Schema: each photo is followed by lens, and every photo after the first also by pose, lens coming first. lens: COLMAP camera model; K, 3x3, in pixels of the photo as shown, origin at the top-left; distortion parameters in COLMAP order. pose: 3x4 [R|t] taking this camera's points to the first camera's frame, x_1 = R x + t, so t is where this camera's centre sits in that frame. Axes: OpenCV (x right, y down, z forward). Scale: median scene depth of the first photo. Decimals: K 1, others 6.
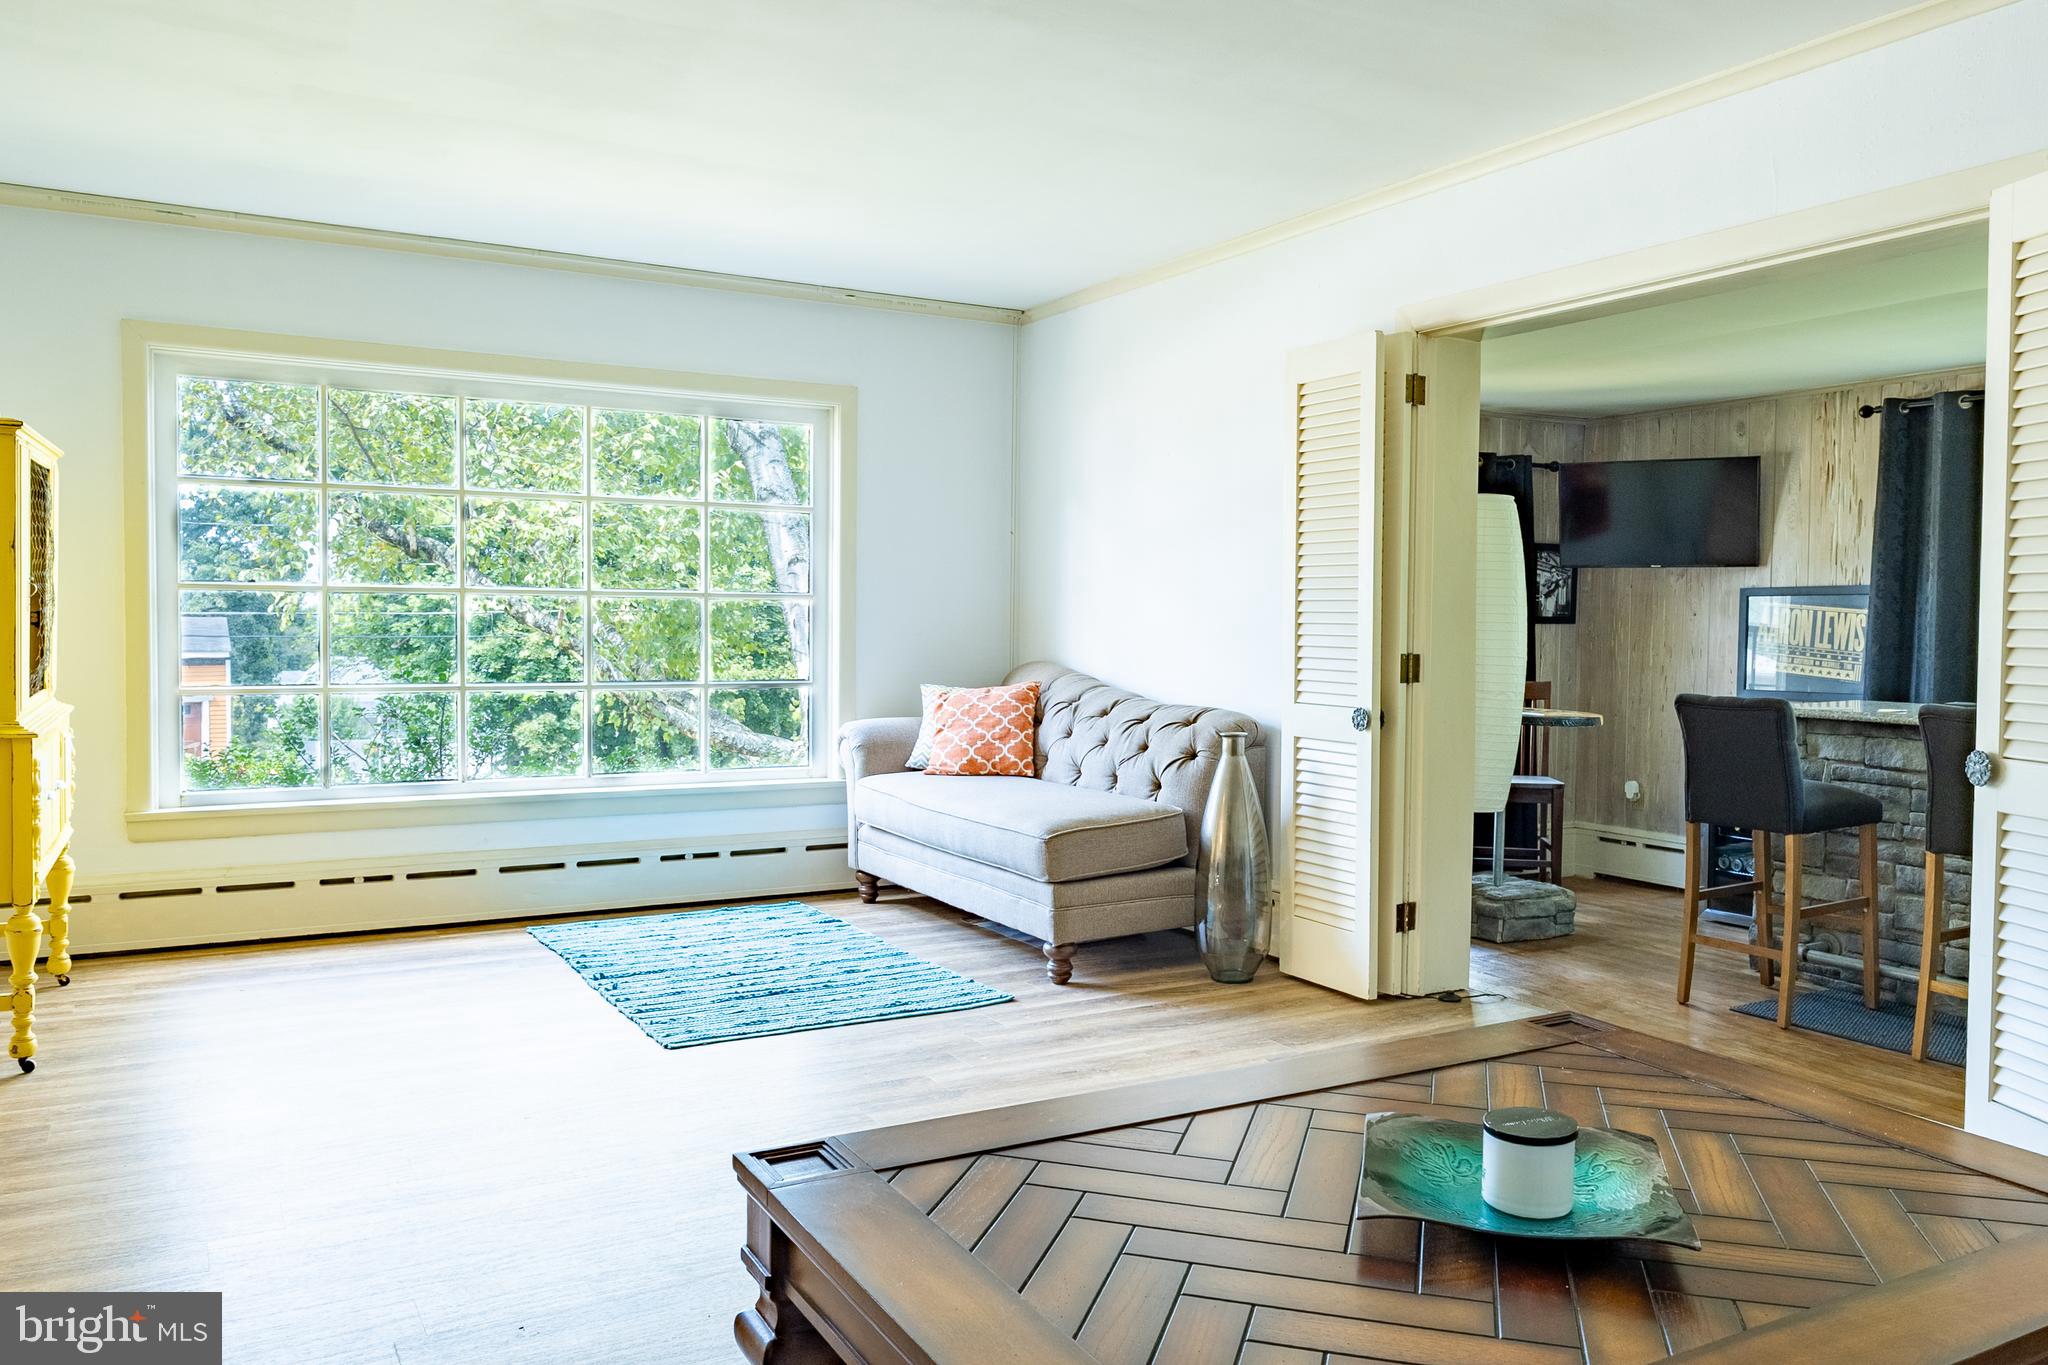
lens RADIAL K [[1525.3, 0, 1024.0], [0, 1525.3, 682.5], [0, 0, 1]] dist [0.001426, 0.001067]
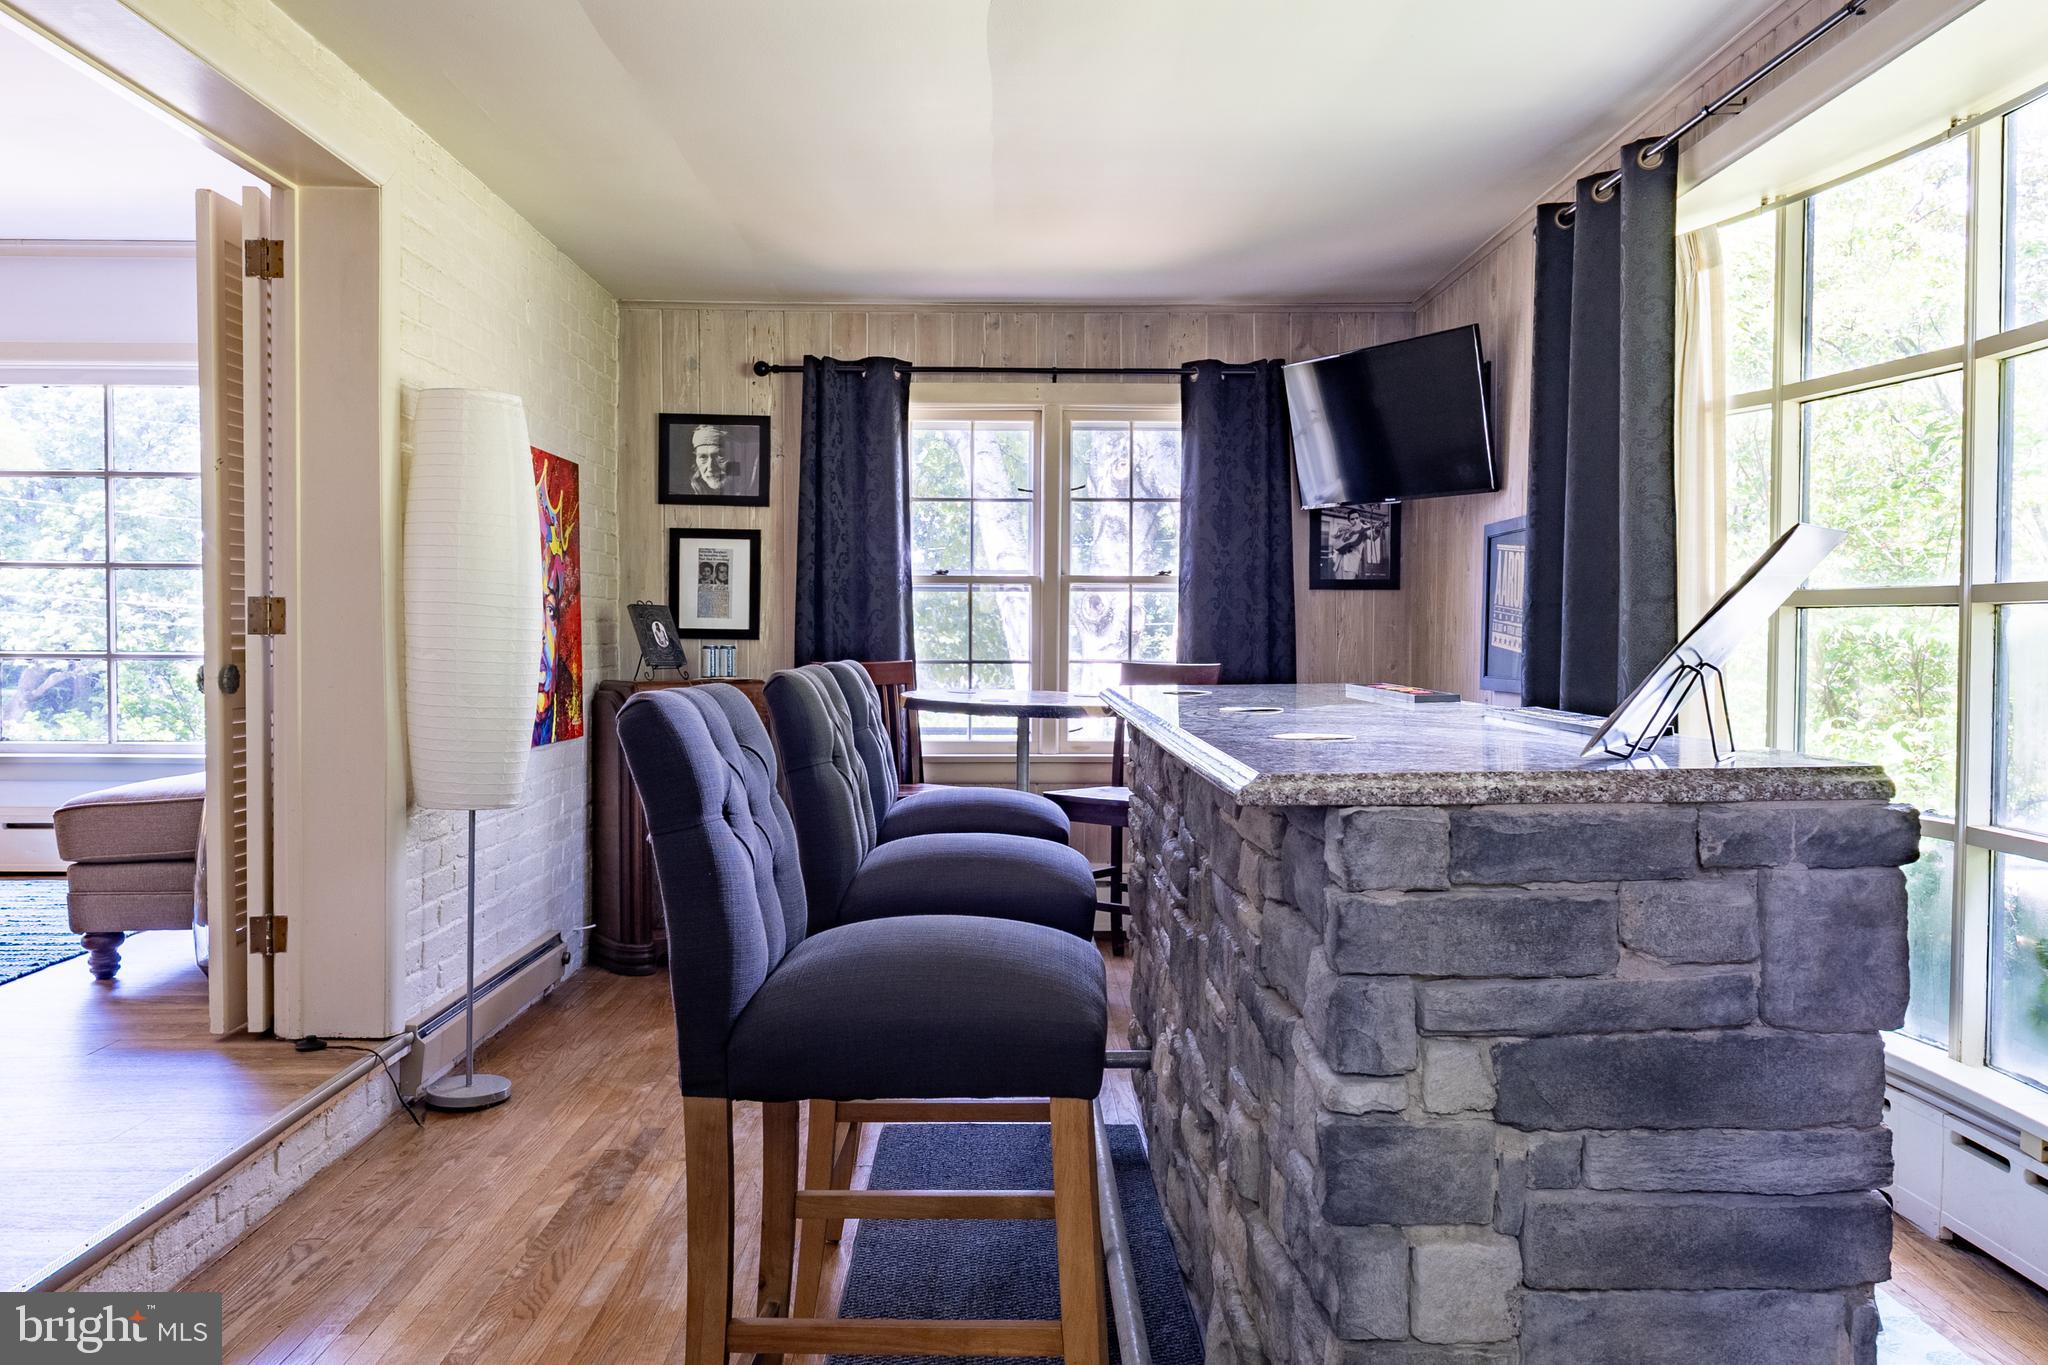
lens RADIAL K [[1525.3, 0, 1024.0], [0, 1525.3, 682.5], [0, 0, 1]] dist [0.001426, 0.001067]
pose [[0.880981, 0.010576, -0.473033, 0.927206], [-0.016274, 0.999836, -0.007955, 0.024385], [0.472872, 0.014707, 0.881009, 0.473324]]
